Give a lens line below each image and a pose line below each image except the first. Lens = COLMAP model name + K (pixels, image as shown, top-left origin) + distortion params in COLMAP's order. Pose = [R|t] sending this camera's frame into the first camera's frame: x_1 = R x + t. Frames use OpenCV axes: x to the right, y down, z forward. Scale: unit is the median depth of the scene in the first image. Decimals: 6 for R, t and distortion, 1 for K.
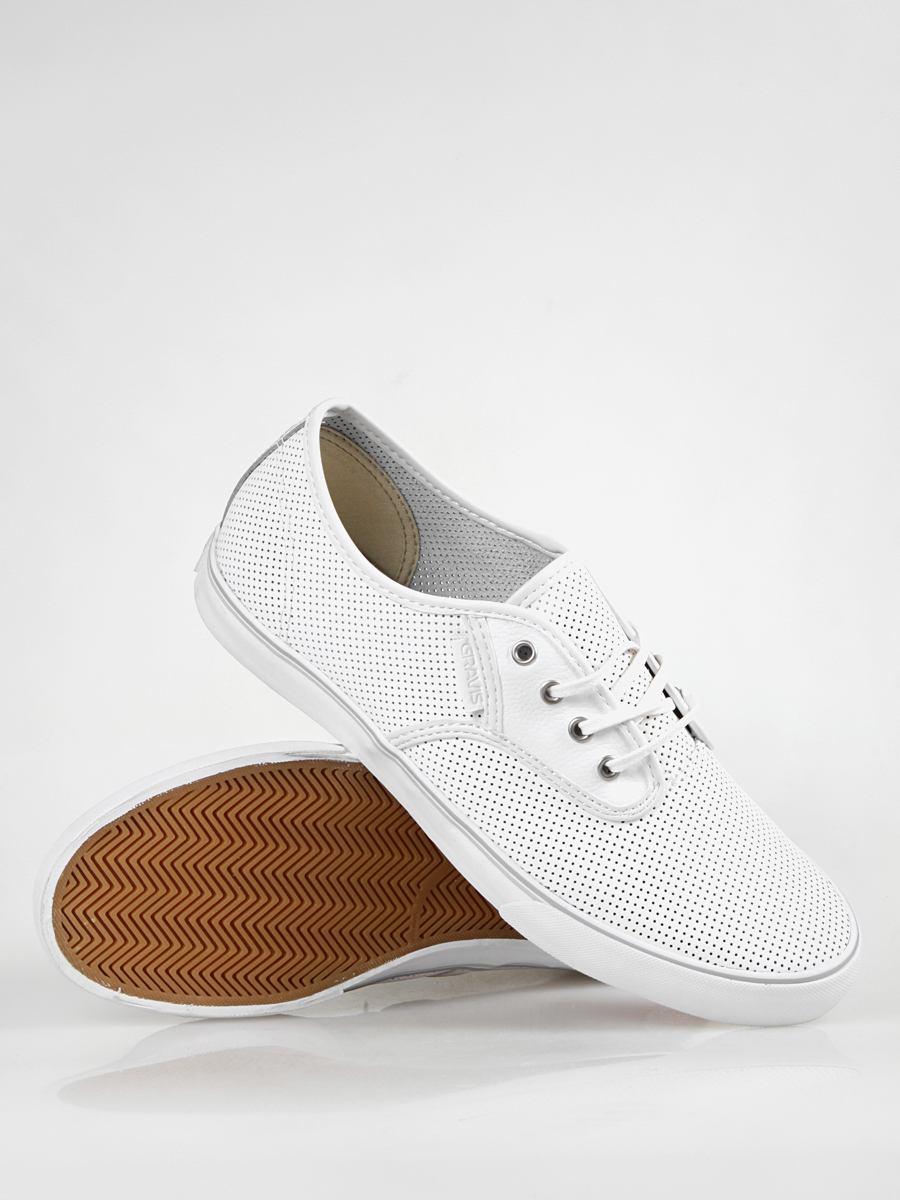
lens RADIAL K [[2972.0, 0, 447.3], [0, 2972.0, 598.8], [0, 0, 1]] dist [-0.038147, 0.000000]
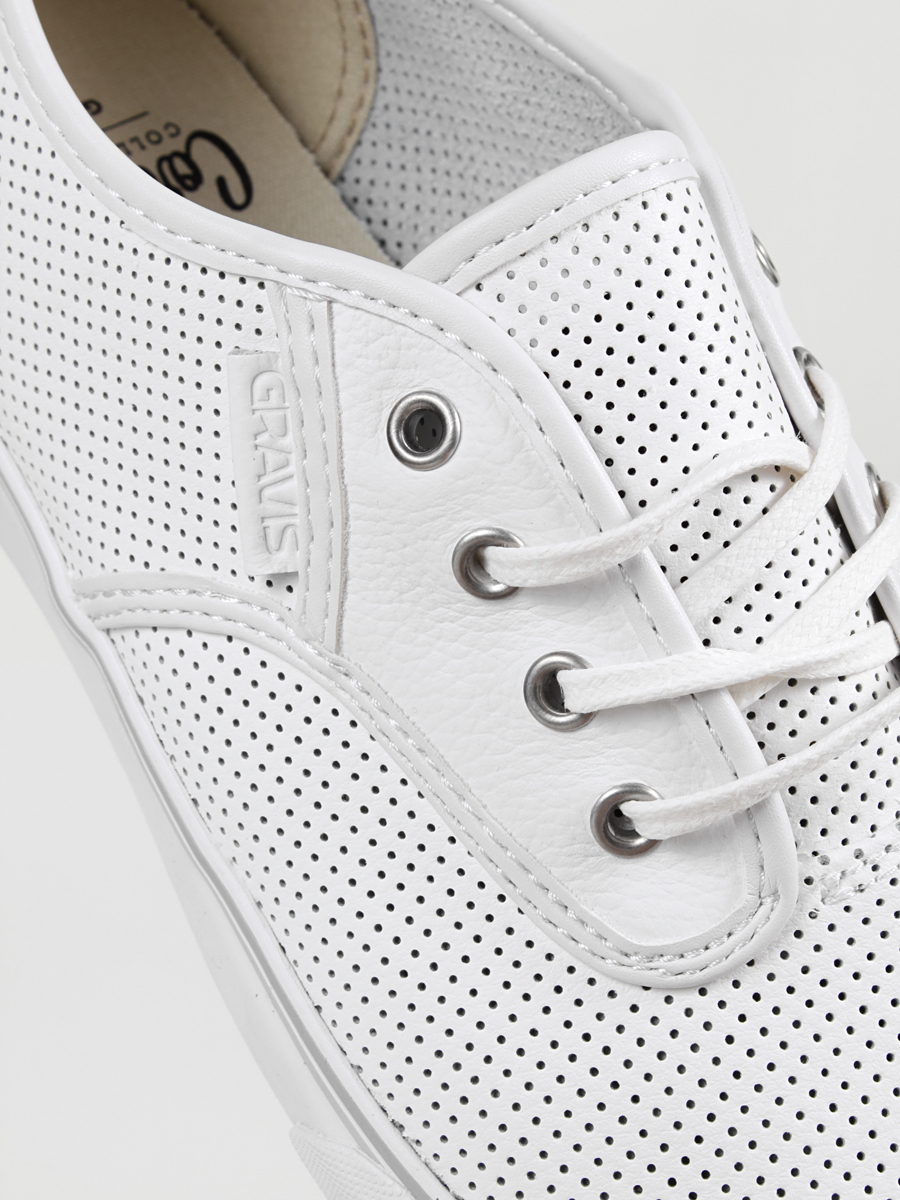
lens RADIAL K [[2972.0, 0, 454.6], [0, 2972.0, 609.1], [0, 0, 1]] dist [-0.038147, 0.000000]
pose [[0.957994, 0.181216, -0.222281, 0.103655], [-0.141539, 0.972850, 0.183113, -0.022307], [0.249429, -0.143960, 0.957633, 0.684509]]
